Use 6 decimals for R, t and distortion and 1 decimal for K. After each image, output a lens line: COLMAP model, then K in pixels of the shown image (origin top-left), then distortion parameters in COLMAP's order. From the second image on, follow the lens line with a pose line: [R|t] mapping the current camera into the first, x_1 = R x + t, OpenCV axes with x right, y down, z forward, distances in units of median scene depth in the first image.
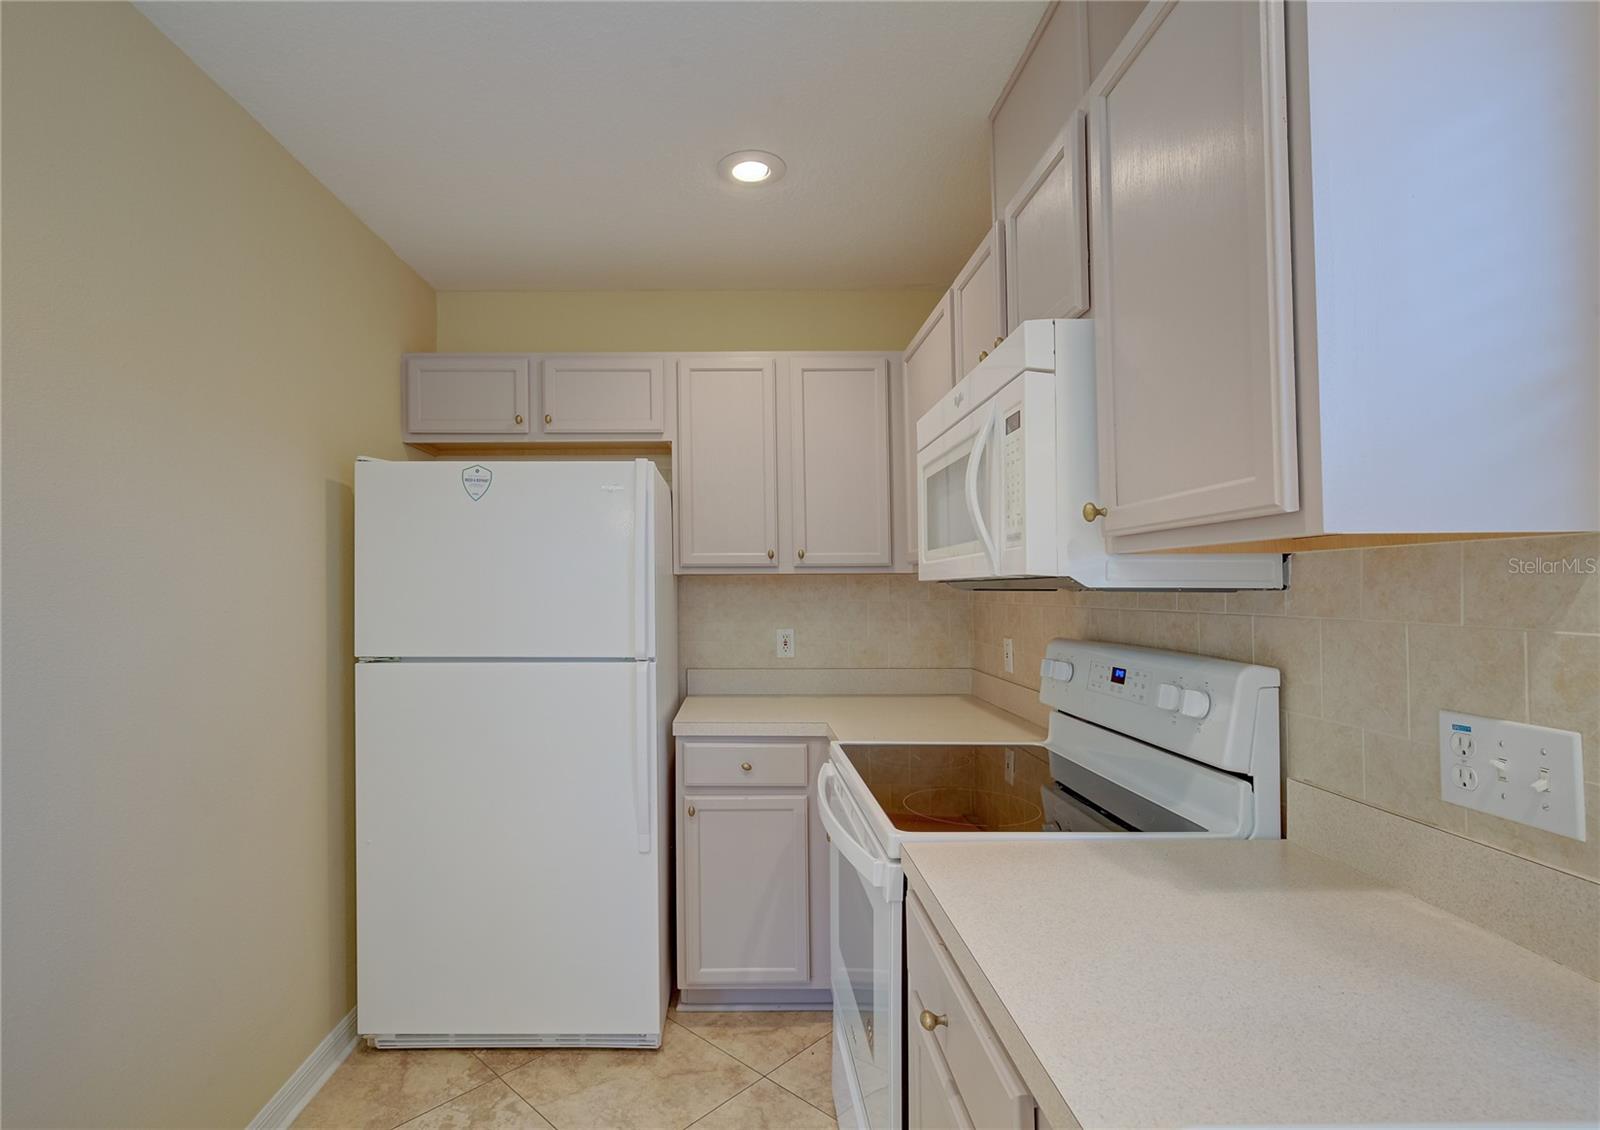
lens RADIAL K [[762.2, 0, 733.8], [0, 762.2, 572.2], [0, 0, 1]] dist [-0.000597, 0.000486]
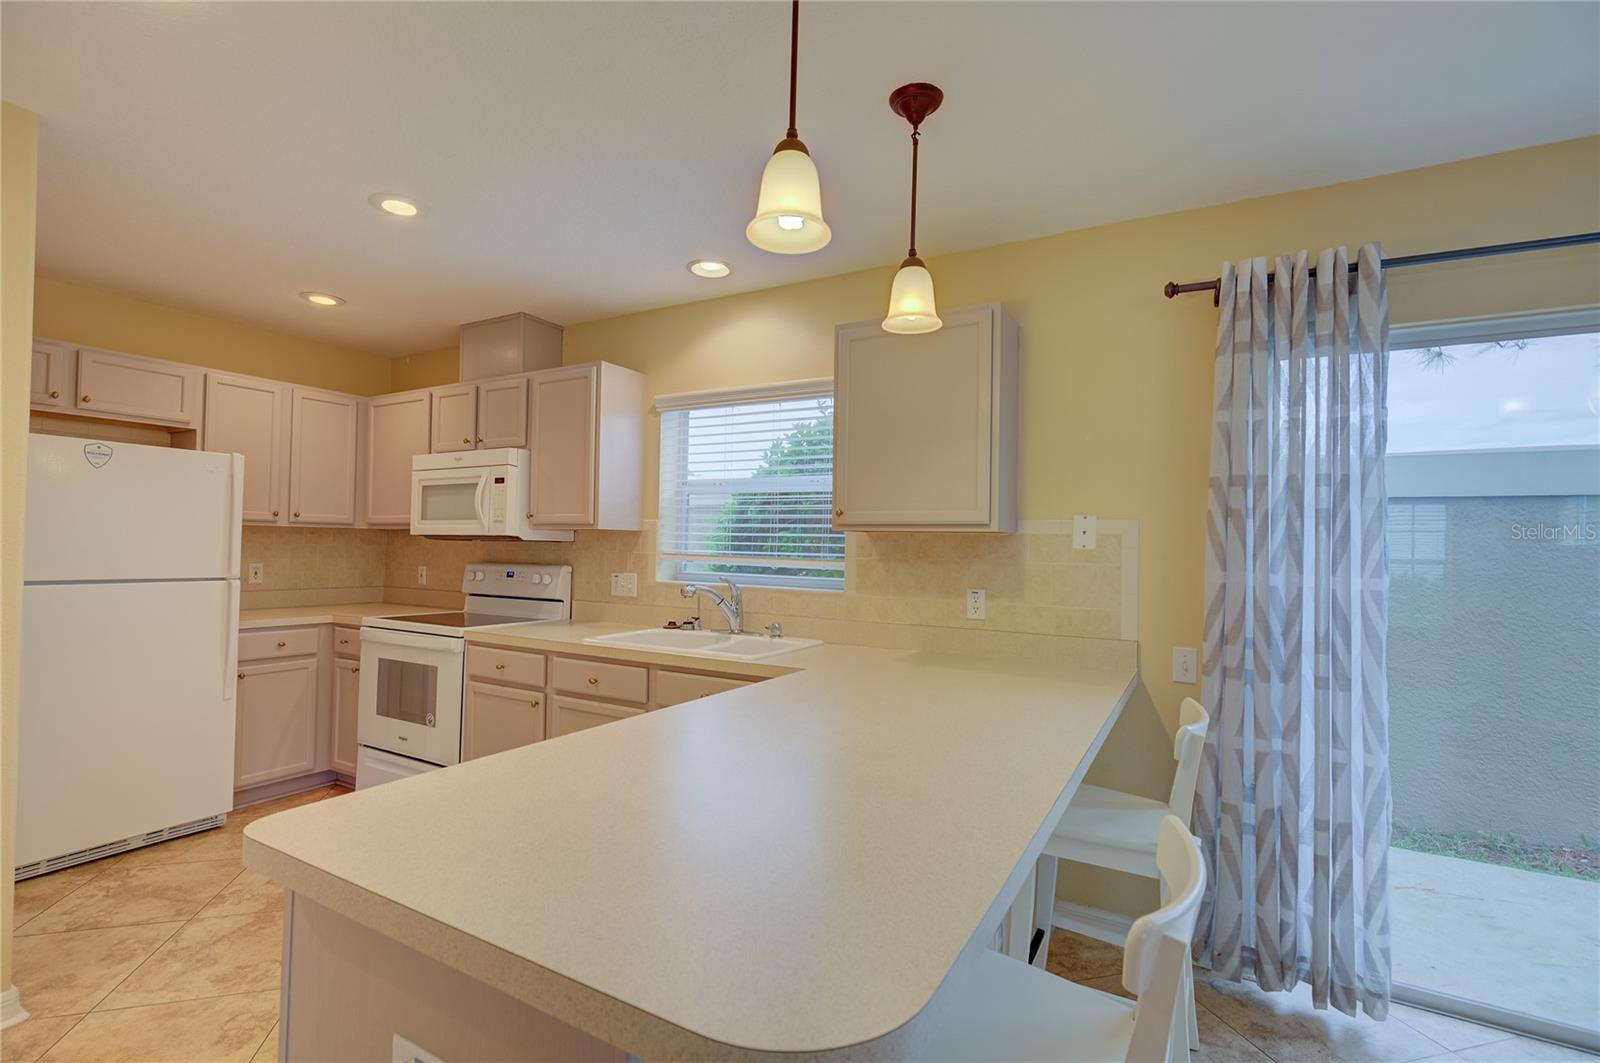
lens RADIAL K [[666.4, 0, 807.8], [0, 666.4, 534.0], [0, 0, 1]] dist [-0.001353, -0.000112]
pose [[0.460378, 0.029472, 0.887234, -0.784342], [-0.038824, 0.999161, -0.013045, -0.007674], [-0.886874, -0.028441, 0.461136, -0.697459]]
